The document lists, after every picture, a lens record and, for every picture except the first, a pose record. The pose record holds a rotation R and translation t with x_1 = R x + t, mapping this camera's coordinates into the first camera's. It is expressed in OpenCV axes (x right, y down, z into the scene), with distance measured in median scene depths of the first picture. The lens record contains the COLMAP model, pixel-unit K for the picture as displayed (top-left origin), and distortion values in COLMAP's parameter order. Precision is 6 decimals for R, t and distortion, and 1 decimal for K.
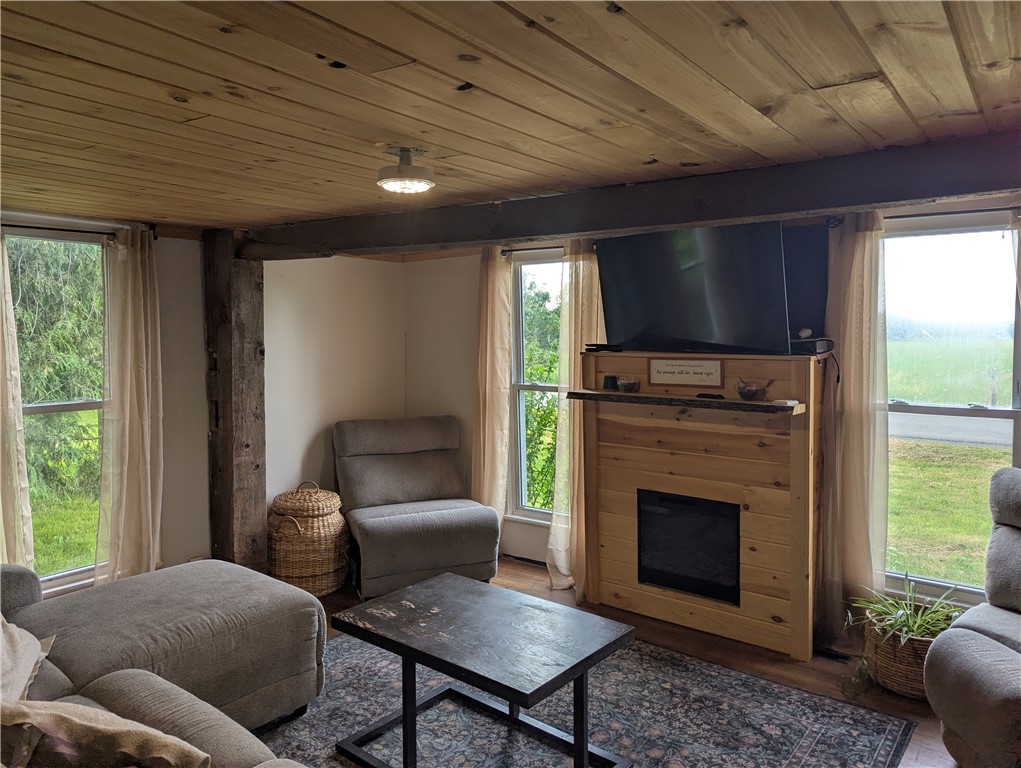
lens RADIAL K [[689.2, 0, 505.9], [0, 689.2, 388.2], [0, 0, 1]] dist [0.090706, -0.071183]
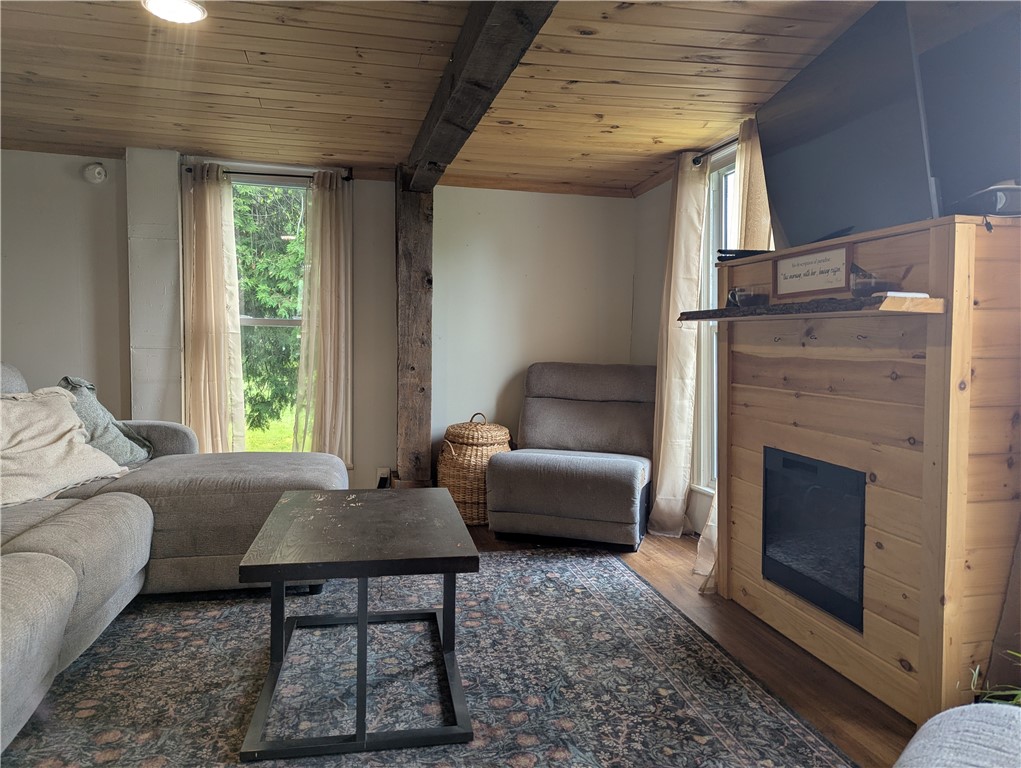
lens RADIAL K [[689.2, 0, 505.9], [0, 689.2, 388.2], [0, 0, 1]] dist [0.090706, -0.071183]
pose [[0.782058, 0.061360, -0.620178, 0.423230], [-0.067598, 0.997622, 0.013461, 0.092909], [0.619529, 0.031395, 0.784346, 0.262836]]
